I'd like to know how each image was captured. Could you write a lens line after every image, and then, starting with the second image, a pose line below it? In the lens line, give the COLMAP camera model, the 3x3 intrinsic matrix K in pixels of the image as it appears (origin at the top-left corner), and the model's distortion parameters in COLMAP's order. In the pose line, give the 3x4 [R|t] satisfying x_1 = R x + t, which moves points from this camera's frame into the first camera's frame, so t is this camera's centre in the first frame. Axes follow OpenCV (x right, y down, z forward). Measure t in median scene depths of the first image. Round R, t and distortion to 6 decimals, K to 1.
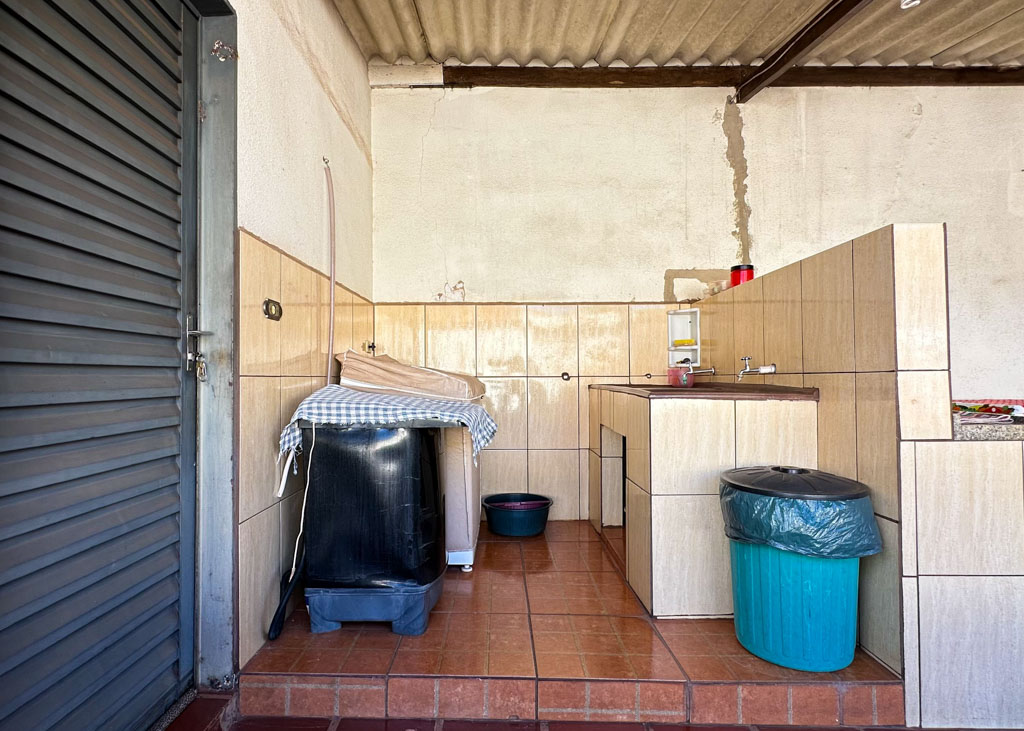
lens RADIAL K [[527.4, 0, 558.5], [0, 527.4, 368.6], [0, 0, 1]] dist [-0.001893, 0.000605]
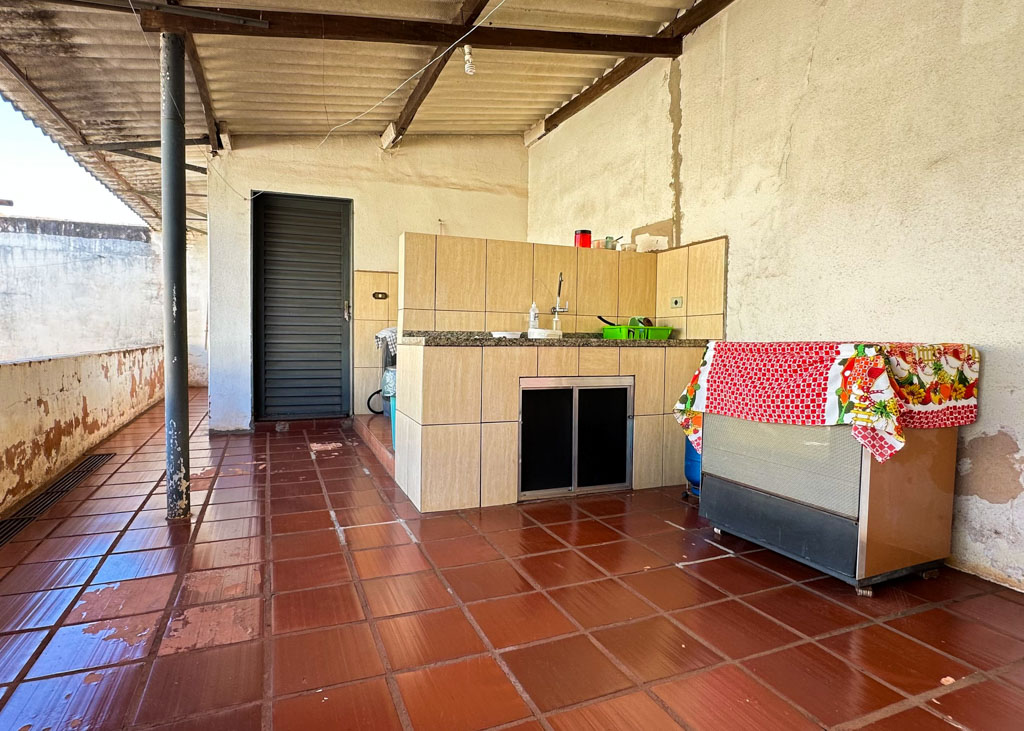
lens RADIAL K [[574.8, 0, 498.4], [0, 574.8, 367.1], [0, 0, 1]] dist [-0.001279, 0.000348]
pose [[0.374735, 0.054713, -0.925516, 1.302932], [0.004828, 0.998129, 0.060960, 0.040656], [0.927119, -0.027312, 0.373769, 0.226900]]
